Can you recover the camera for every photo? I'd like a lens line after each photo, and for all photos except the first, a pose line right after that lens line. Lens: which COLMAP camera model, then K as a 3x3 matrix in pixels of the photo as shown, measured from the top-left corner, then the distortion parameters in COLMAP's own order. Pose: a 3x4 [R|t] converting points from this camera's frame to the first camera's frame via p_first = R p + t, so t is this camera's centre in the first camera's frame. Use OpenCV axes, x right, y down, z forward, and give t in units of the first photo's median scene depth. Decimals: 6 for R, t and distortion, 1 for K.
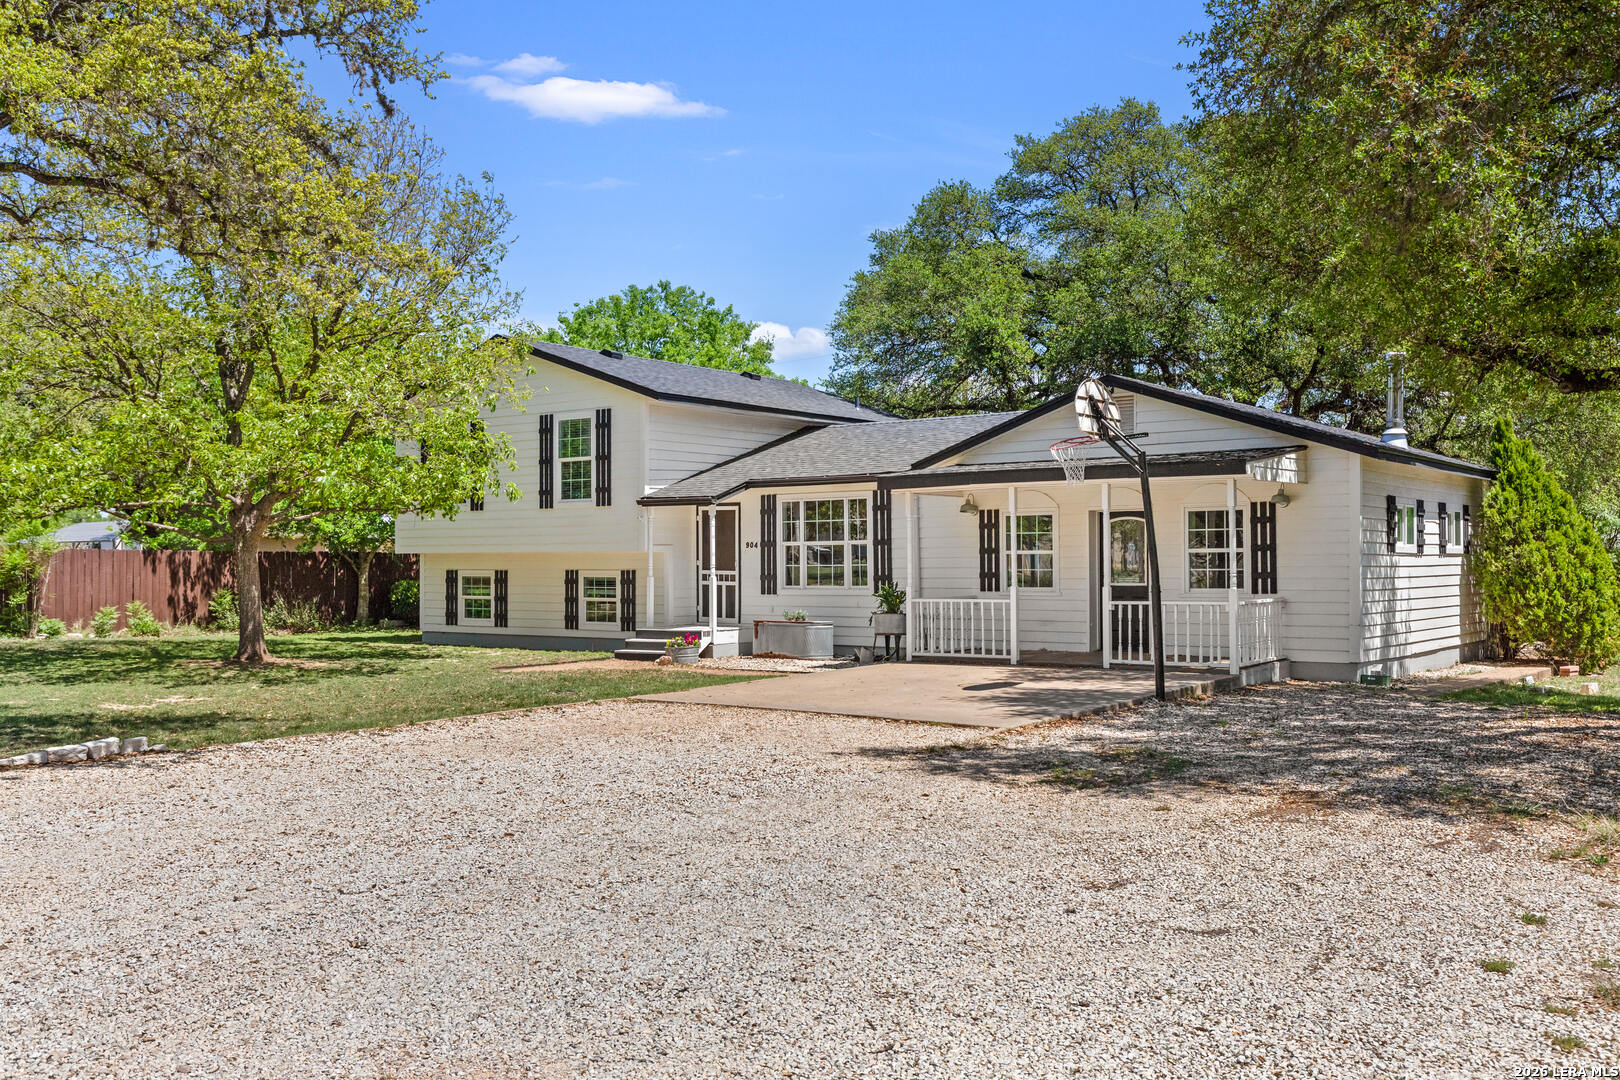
lens RADIAL K [[1471.5, 0, 810.2], [0, 1471.5, 533.6], [0, 0, 1]] dist [-0.005296, 0.000000]
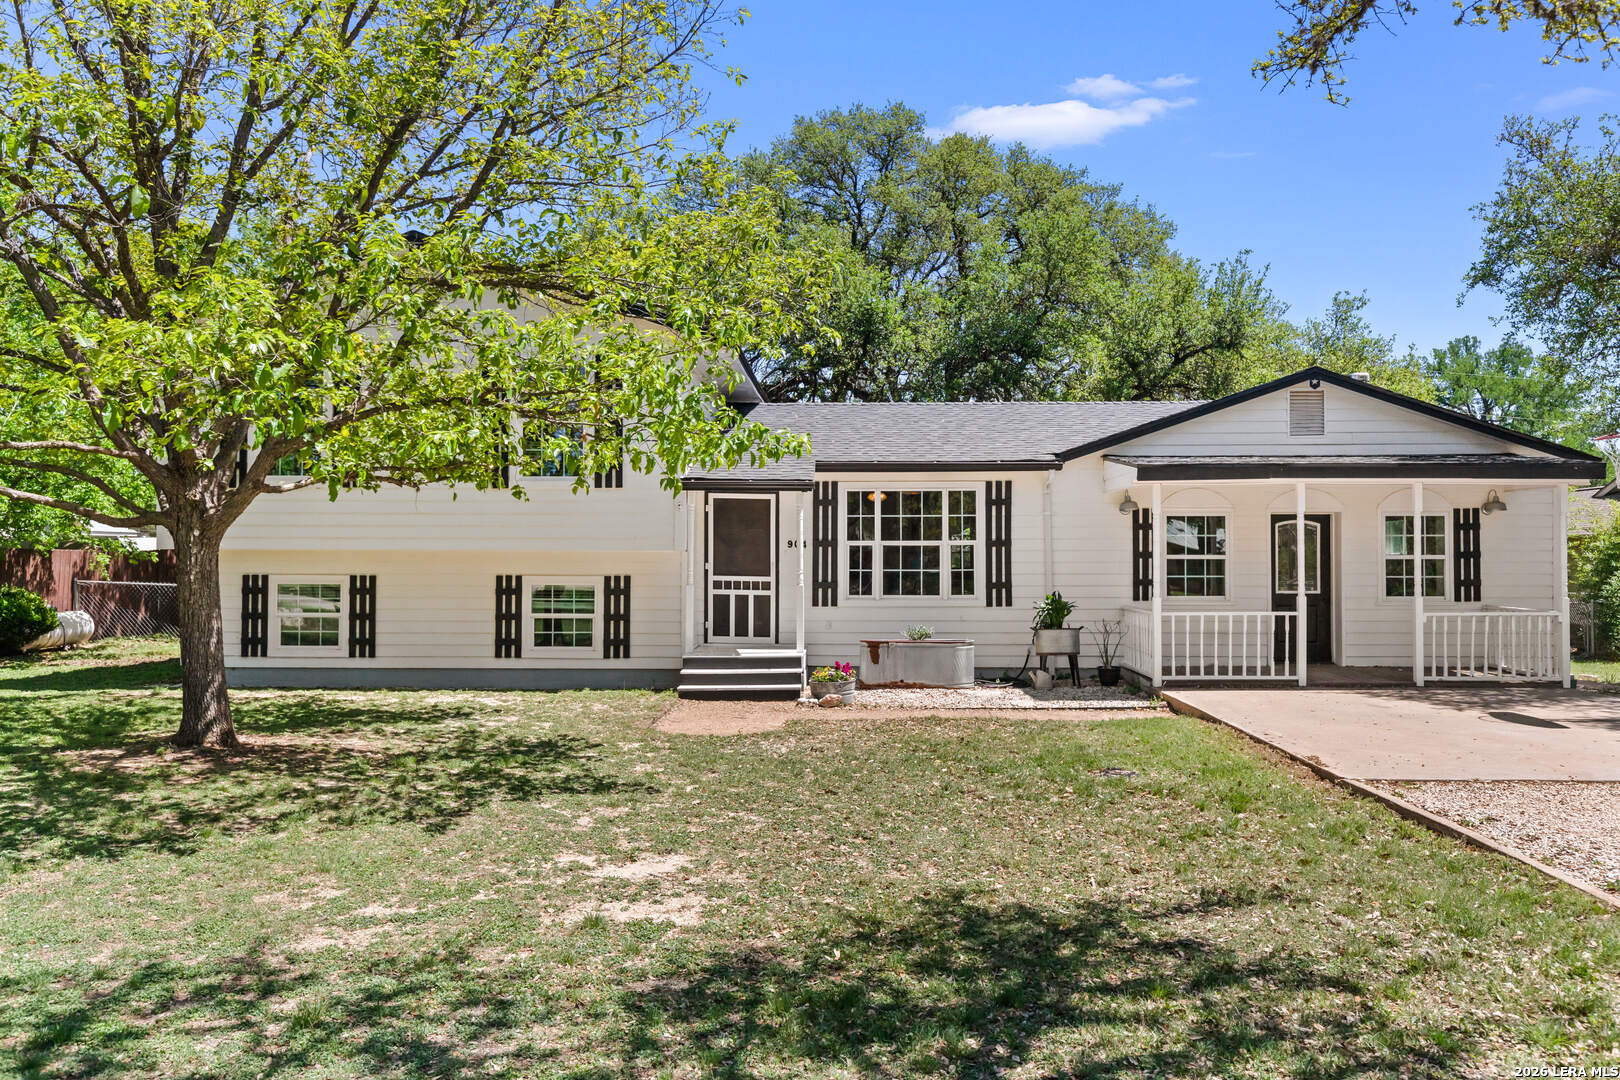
lens RADIAL K [[1278.5, 0, 809.8], [0, 1278.5, 542.6], [0, 0, 1]] dist [-0.002196, 0.011530]
pose [[0.816944, 0.017330, 0.576457, -0.441139], [-0.017113, 0.999837, -0.005806, 0.011196], [-0.576463, -0.005121, 0.817107, 0.450116]]
